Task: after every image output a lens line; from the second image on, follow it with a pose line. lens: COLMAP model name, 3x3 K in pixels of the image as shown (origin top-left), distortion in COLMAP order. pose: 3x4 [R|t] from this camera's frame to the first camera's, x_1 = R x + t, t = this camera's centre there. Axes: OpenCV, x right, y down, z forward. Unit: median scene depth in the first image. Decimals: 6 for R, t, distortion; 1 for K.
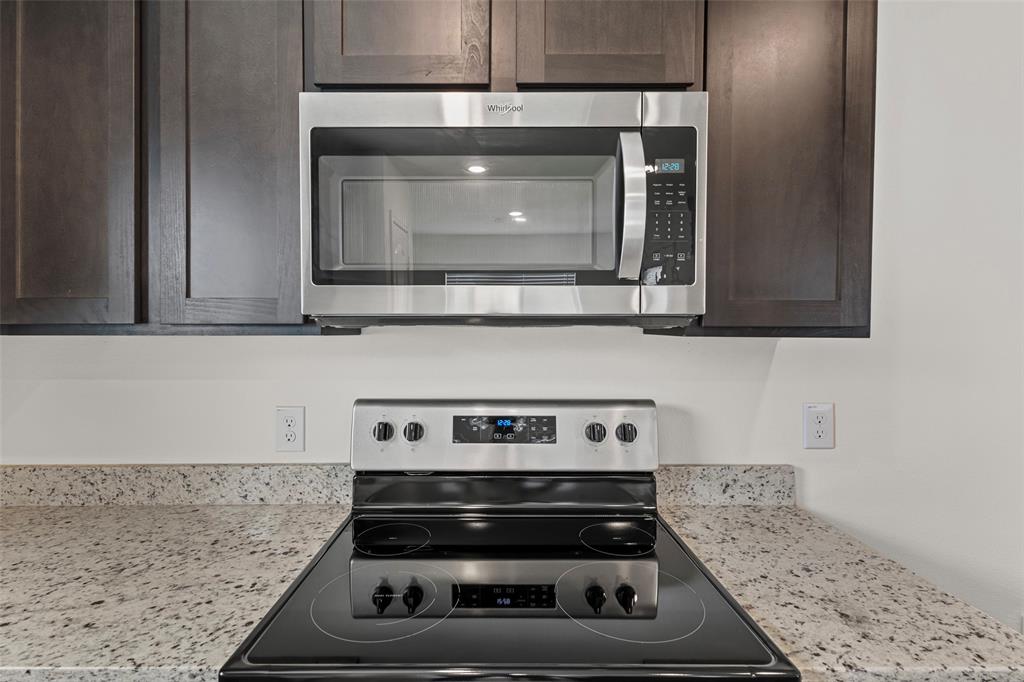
lens RADIAL K [[470.3, 0, 507.8], [0, 470.3, 331.6], [0, 0, 1]] dist [0.002383, 0.000071]
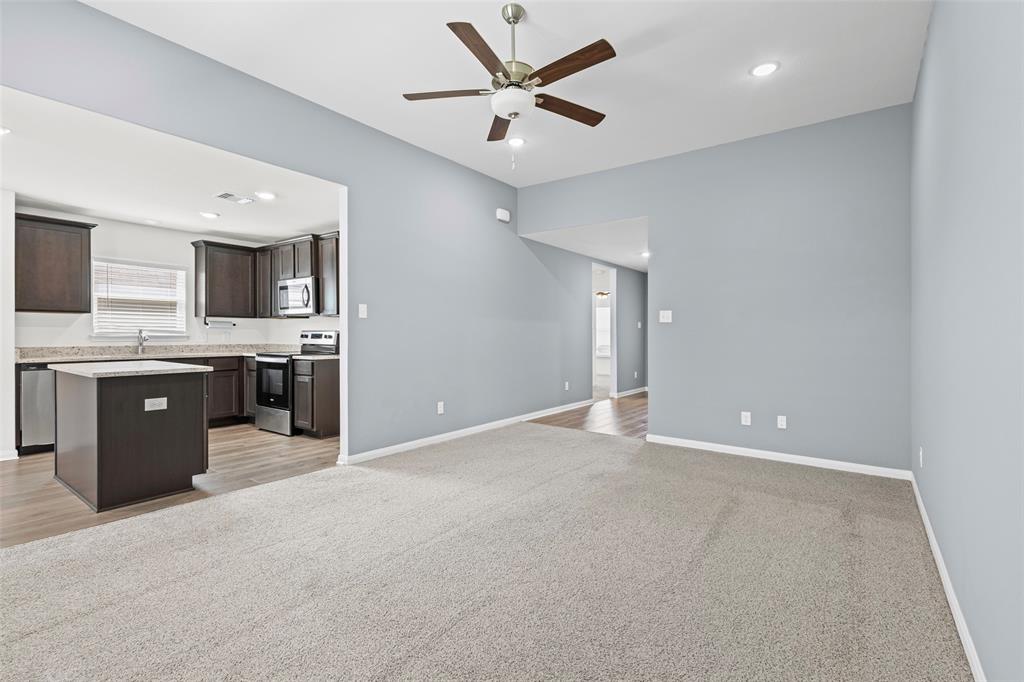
lens RADIAL K [[468.7, 0, 512.0], [0, 468.7, 341.0], [0, 0, 1]] dist [0.002144, 0.000233]
pose [[0.804521, 0.006333, -0.593890, 4.387031], [-0.004730, 0.999980, 0.004256, 0.214017], [0.593905, -0.000615, 0.804535, -1.698785]]
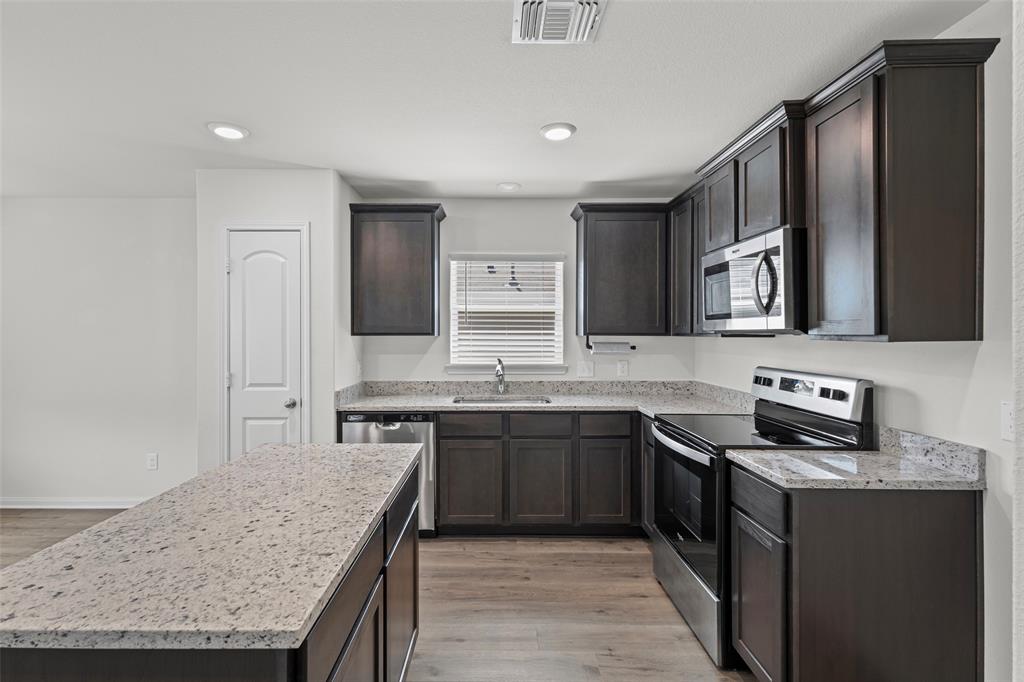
lens RADIAL K [[478.0, 0, 494.2], [0, 478.0, 334.6], [0, 0, 1]] dist [0.012140, 0.000153]
pose [[-0.004064, -0.003338, -0.999986, 1.870314], [-0.007171, 0.999969, -0.003309, 0.008730], [0.999966, 0.007158, -0.004088, -0.233636]]
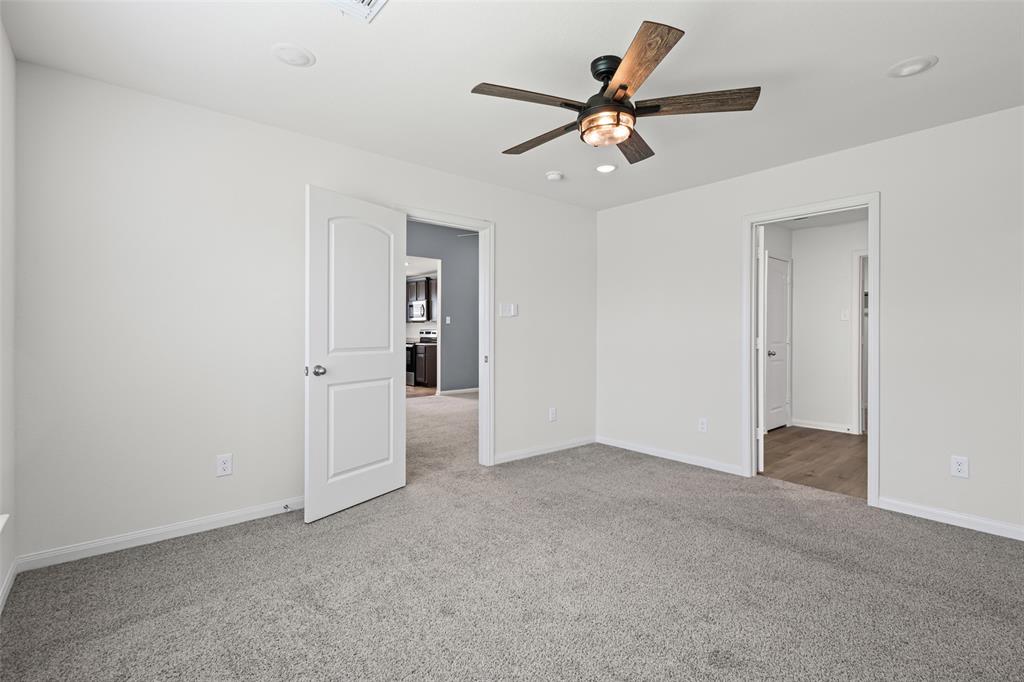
lens RADIAL K [[470.3, 0, 507.8], [0, 470.3, 331.6], [0, 0, 1]] dist [0.002383, 0.000071]
pose [[0.638945, -0.001395, -0.769251, 7.330015], [-0.009354, 0.999910, -0.009583, 0.240611], [0.769196, 0.013319, 0.638875, -3.316689]]
